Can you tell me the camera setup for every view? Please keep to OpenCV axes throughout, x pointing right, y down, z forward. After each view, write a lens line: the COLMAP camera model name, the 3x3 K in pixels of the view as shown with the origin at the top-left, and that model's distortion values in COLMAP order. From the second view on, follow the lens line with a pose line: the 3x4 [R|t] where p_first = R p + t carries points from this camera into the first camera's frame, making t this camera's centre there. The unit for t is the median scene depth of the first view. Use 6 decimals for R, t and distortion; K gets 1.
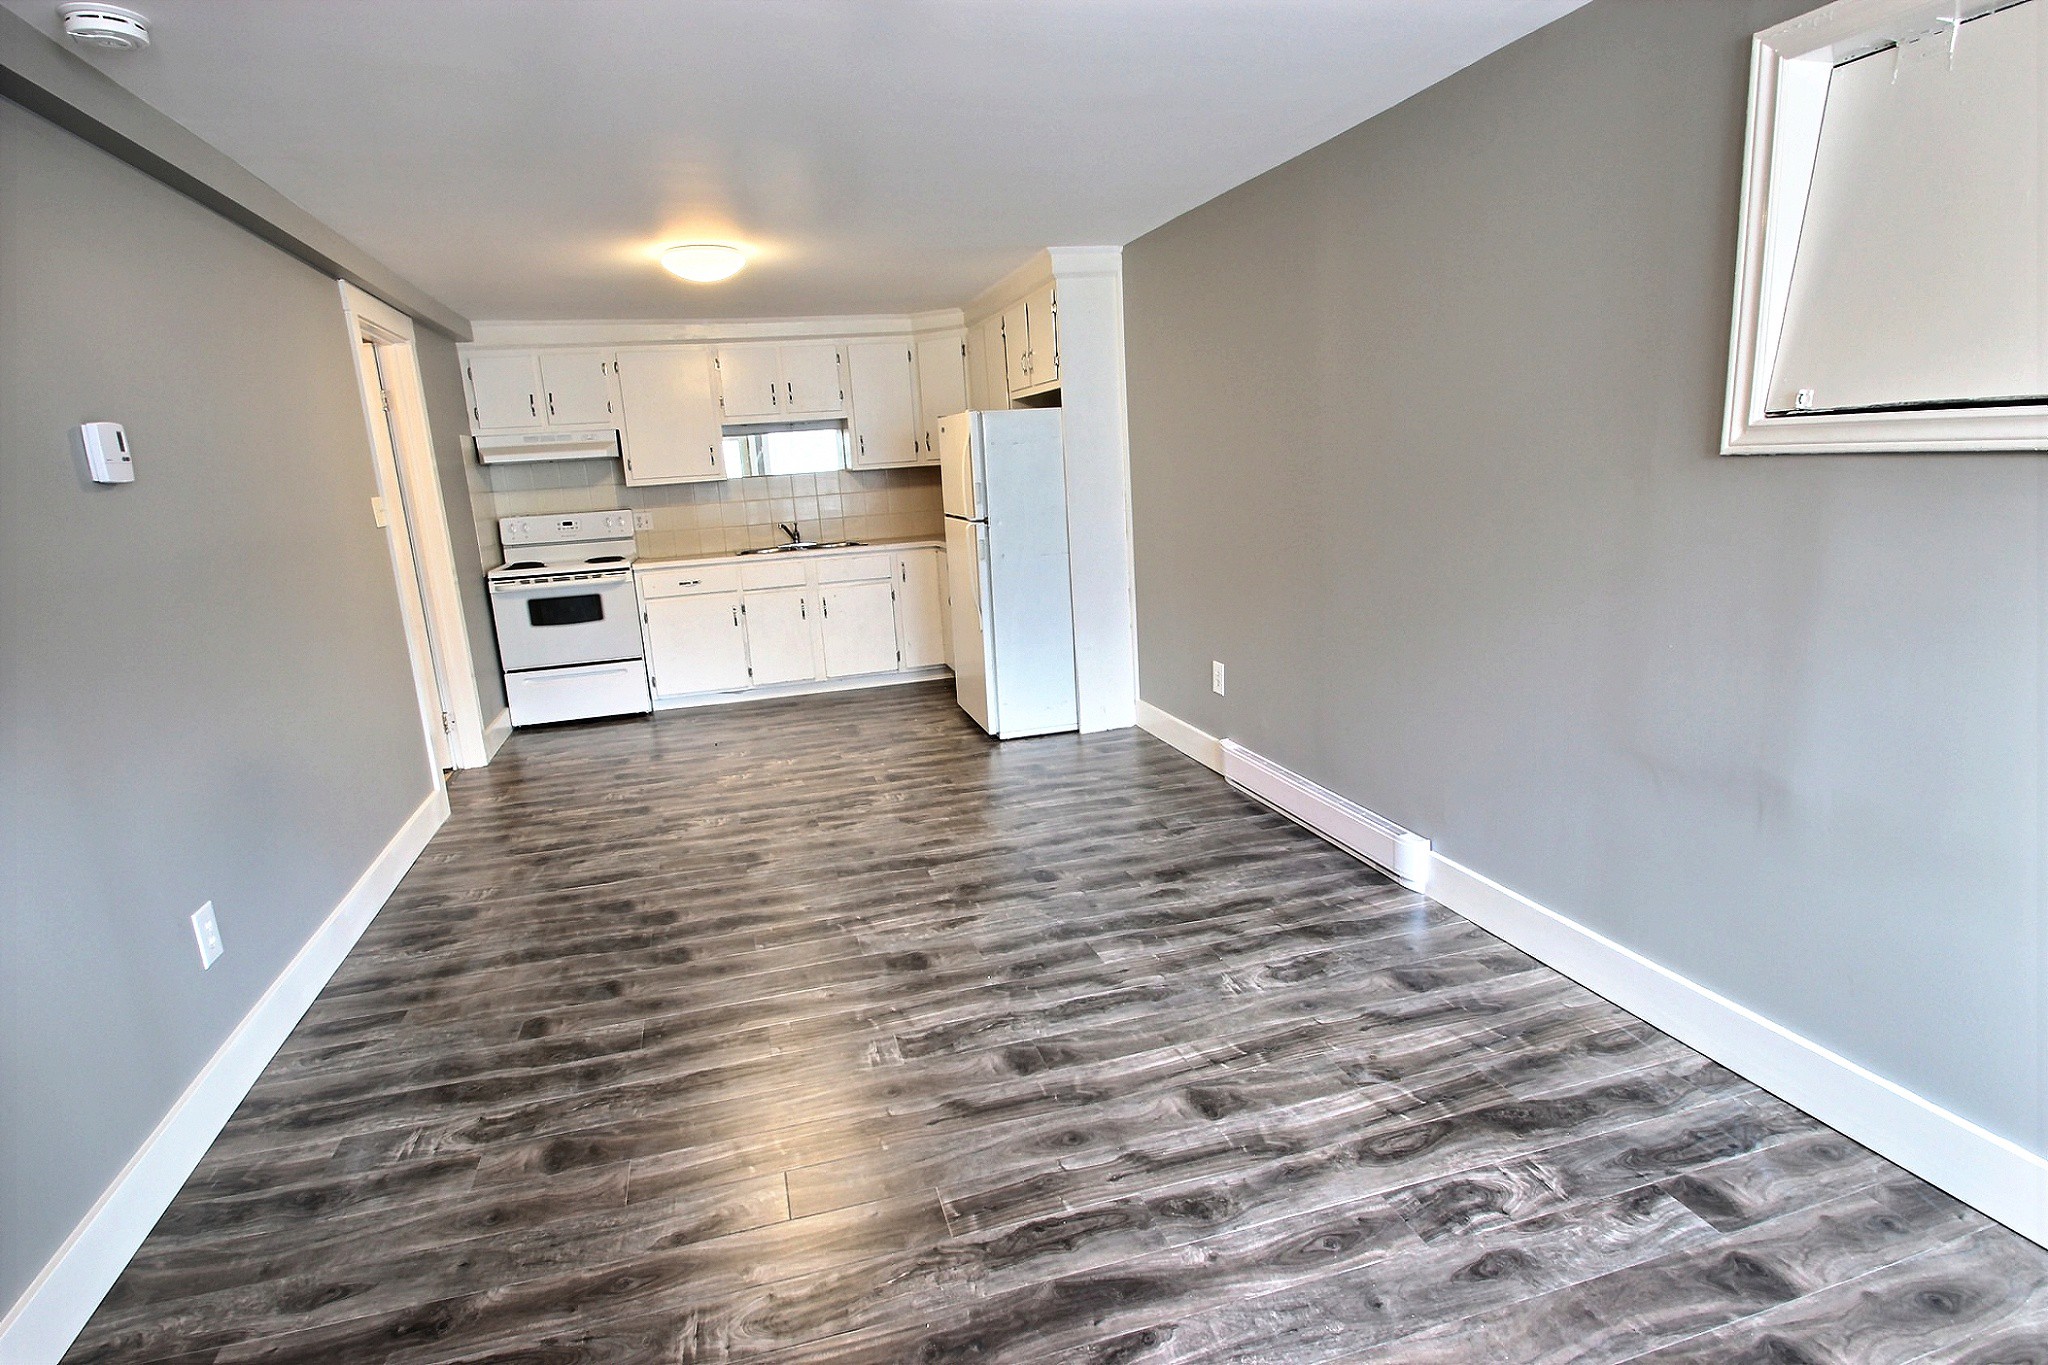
lens RADIAL K [[1028.3, 0, 996.8], [0, 1028.3, 700.9], [0, 0, 1]] dist [-0.002529, -0.013387]
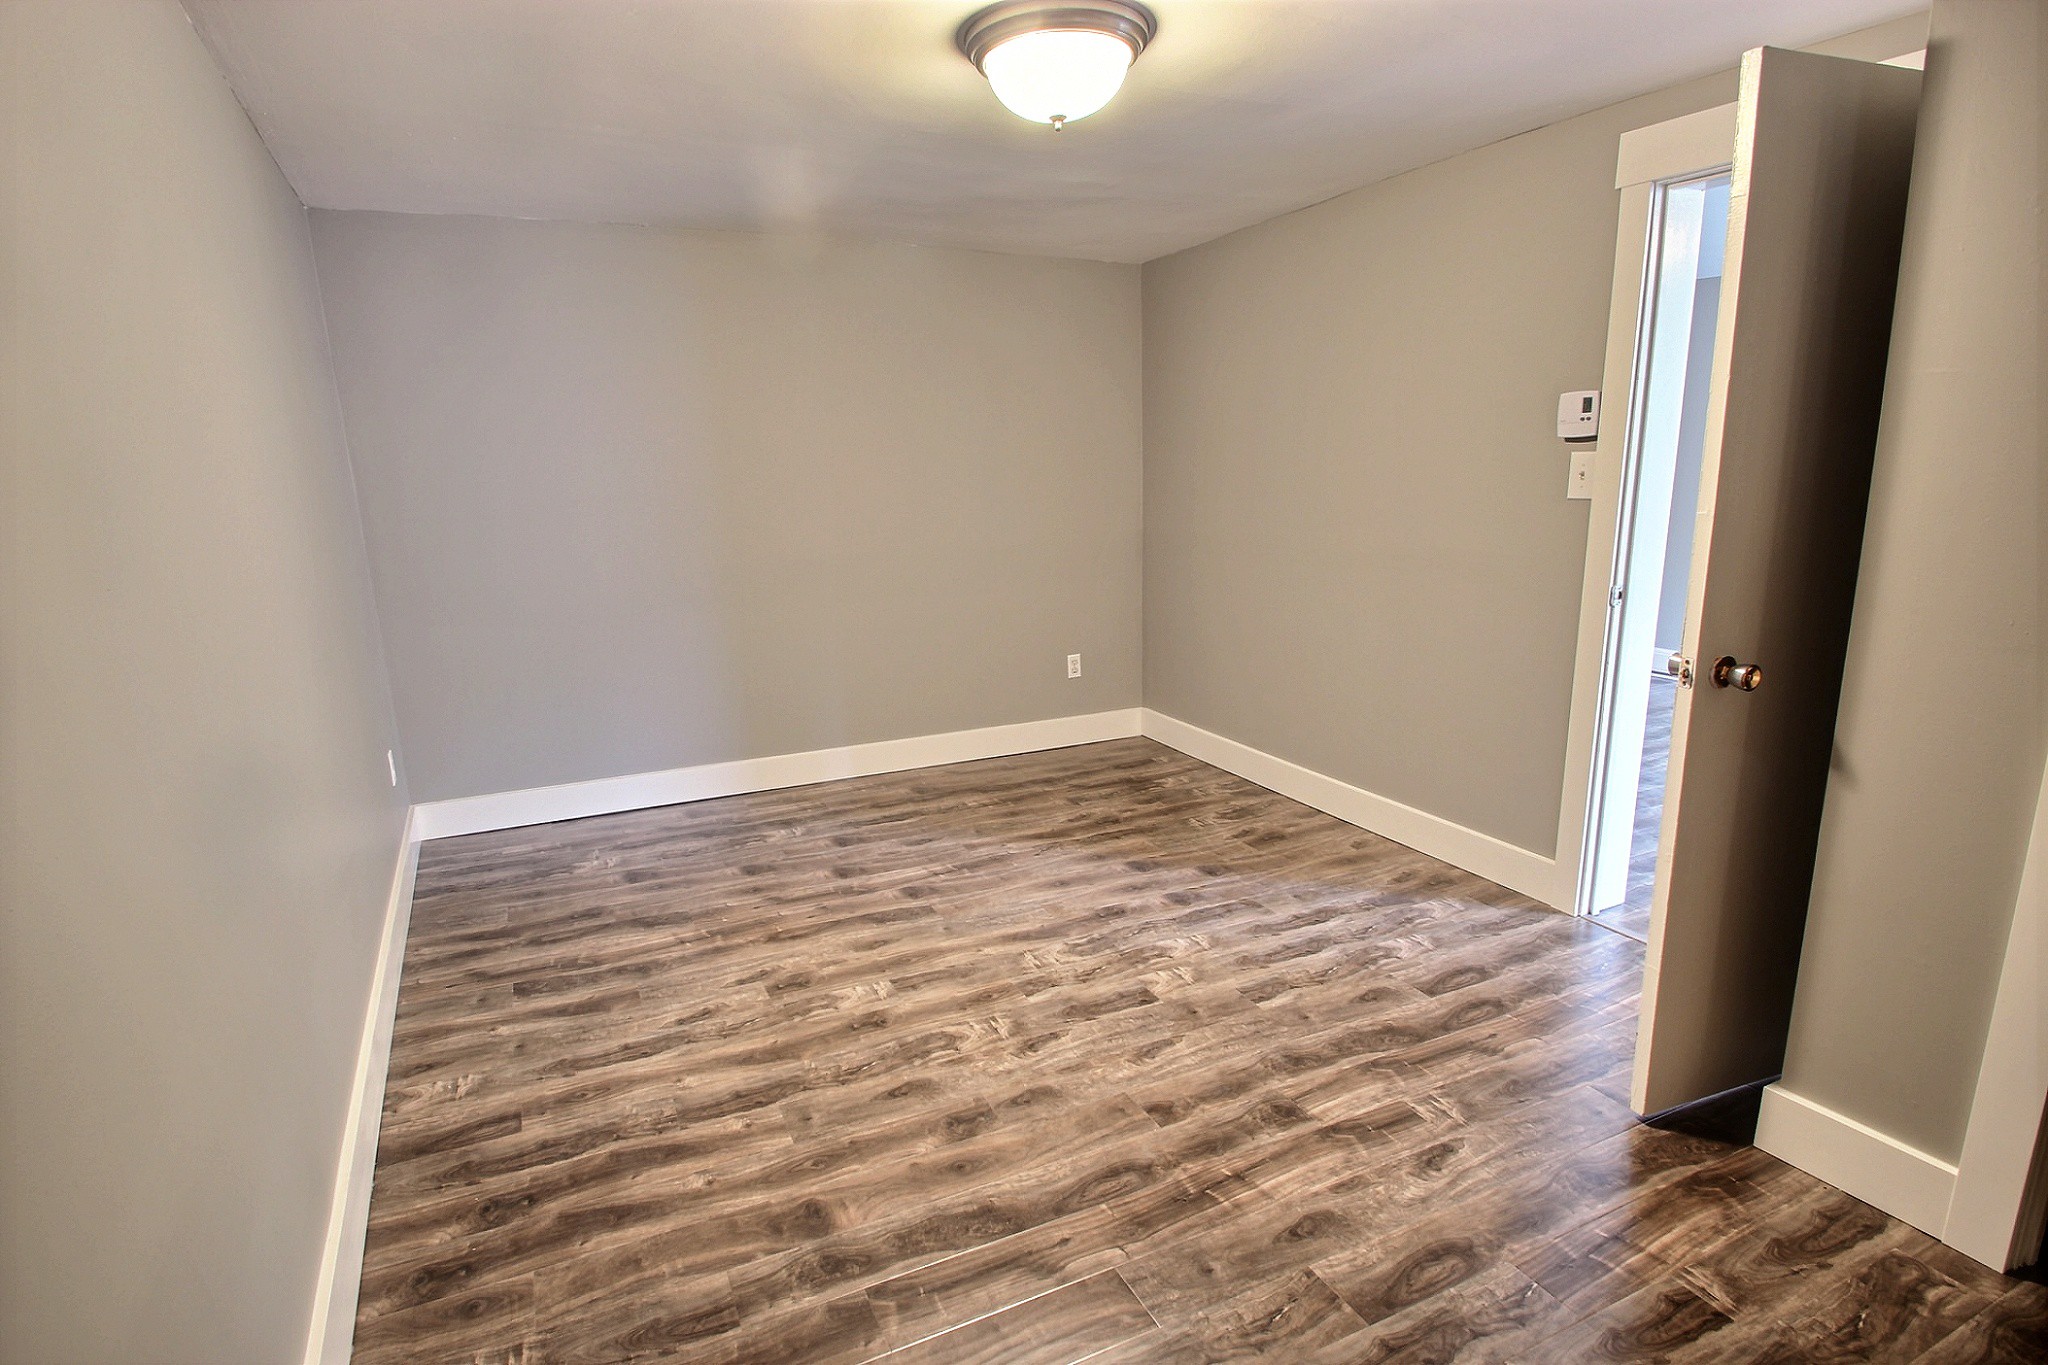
lens RADIAL K [[1028.3, 0, 1022.6], [0, 1028.3, 689.4], [0, 0, 1]] dist [-0.002529, -0.013387]
pose [[0.986070, -0.000868, 0.166328, -1.227107], [0.002695, 0.999938, -0.010761, 0.162733], [-0.166308, 0.011060, 0.986012, -0.466697]]
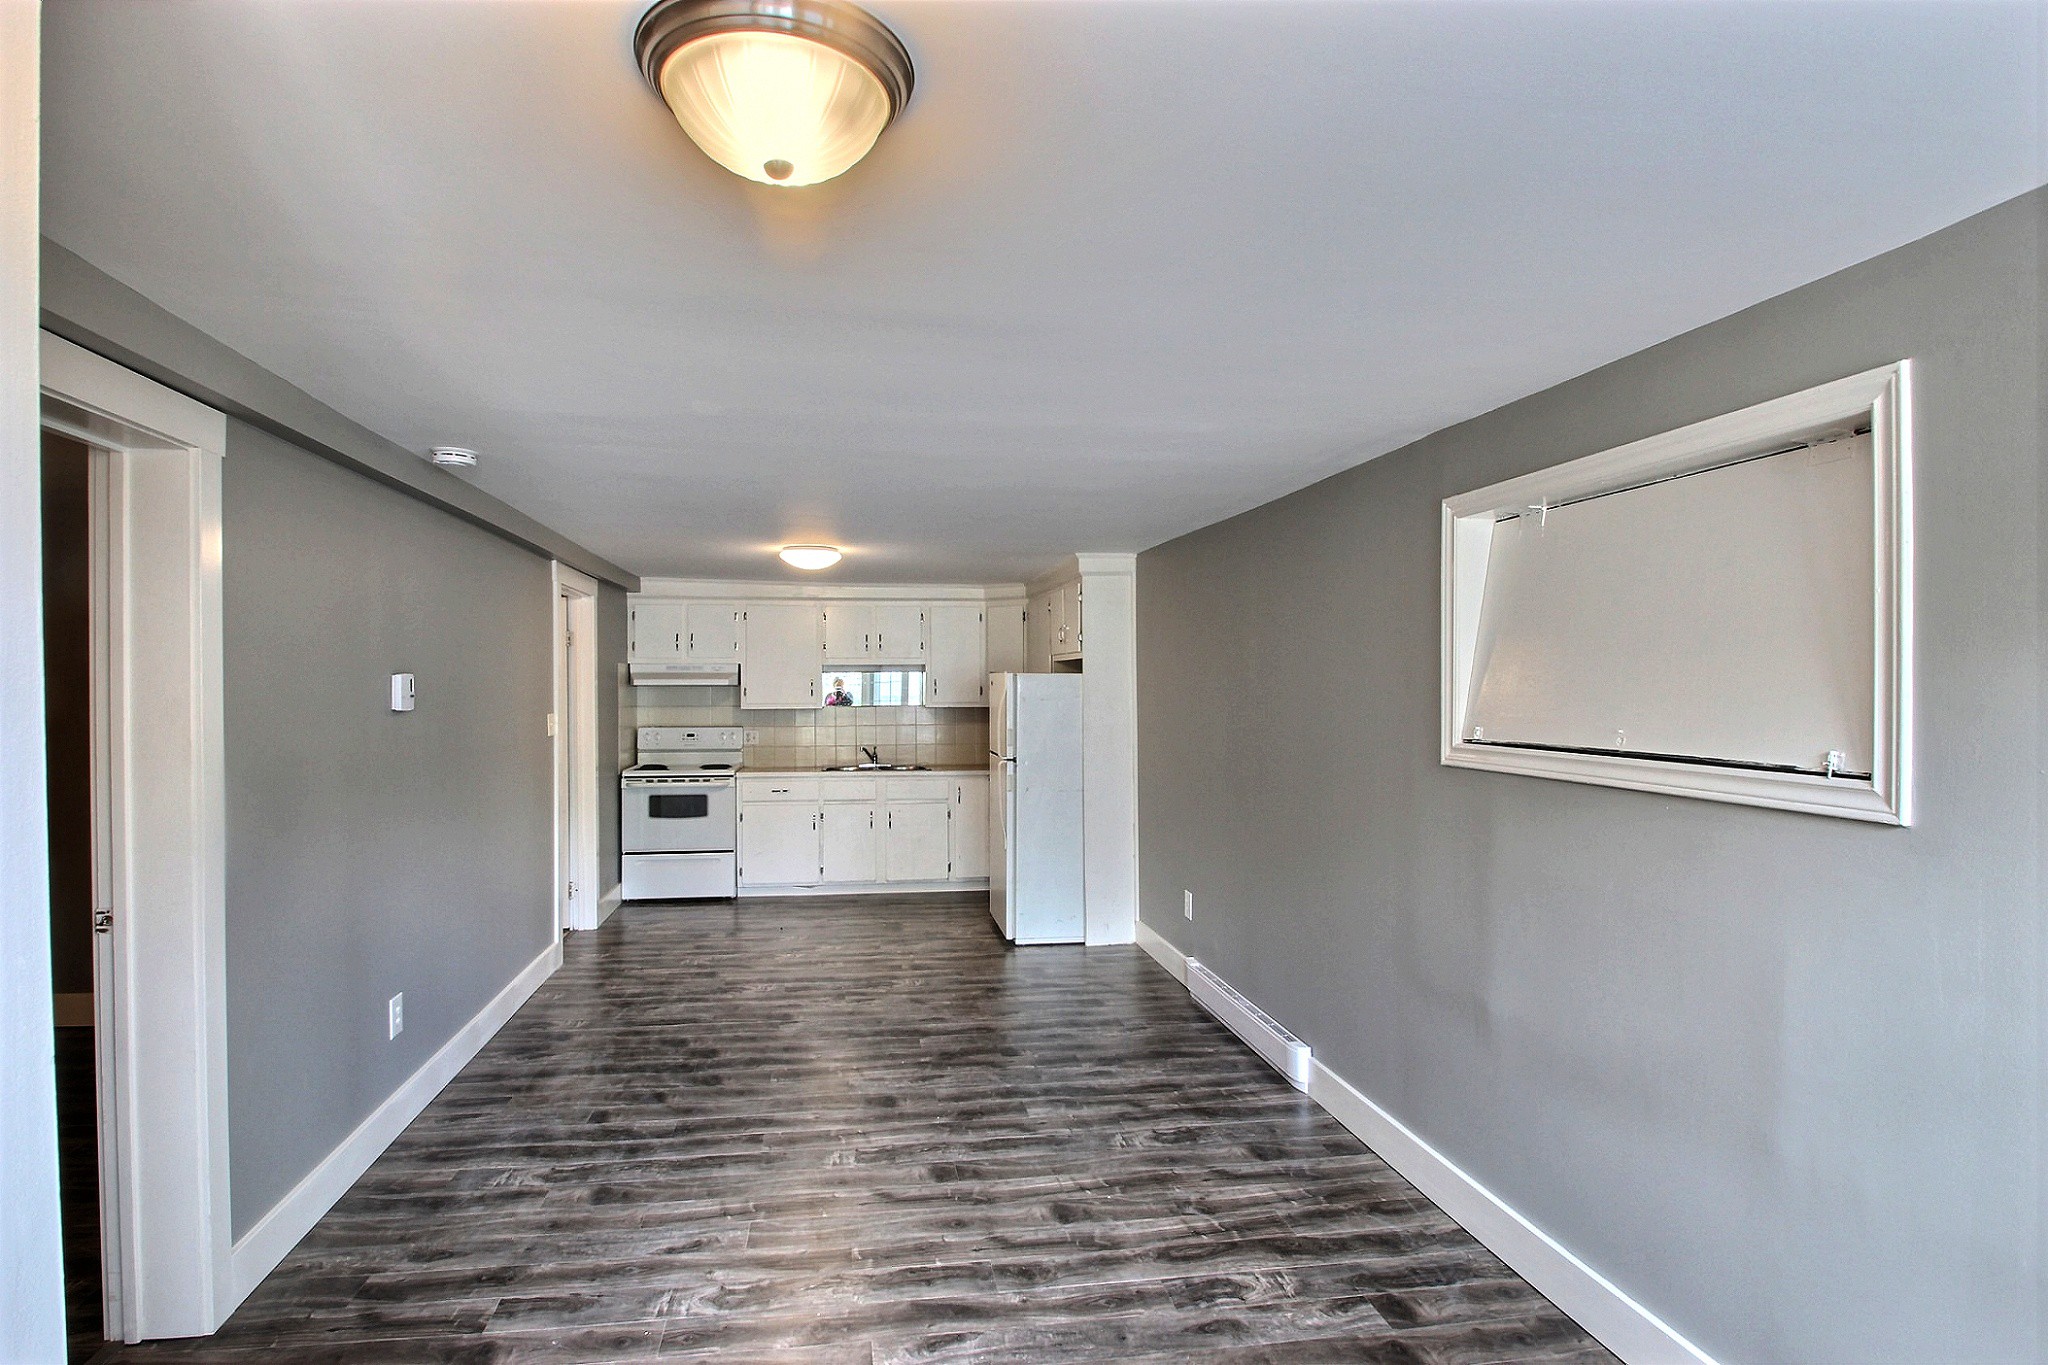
lens RADIAL K [[1028.3, 0, 997.4], [0, 1028.3, 700.9], [0, 0, 1]] dist [-0.002529, -0.013387]
pose [[0.991514, 0.061752, -0.114394, 0.168732], [-0.084320, 0.975250, -0.204397, 0.013986], [0.098941, 0.212308, 0.972181, -0.335814]]
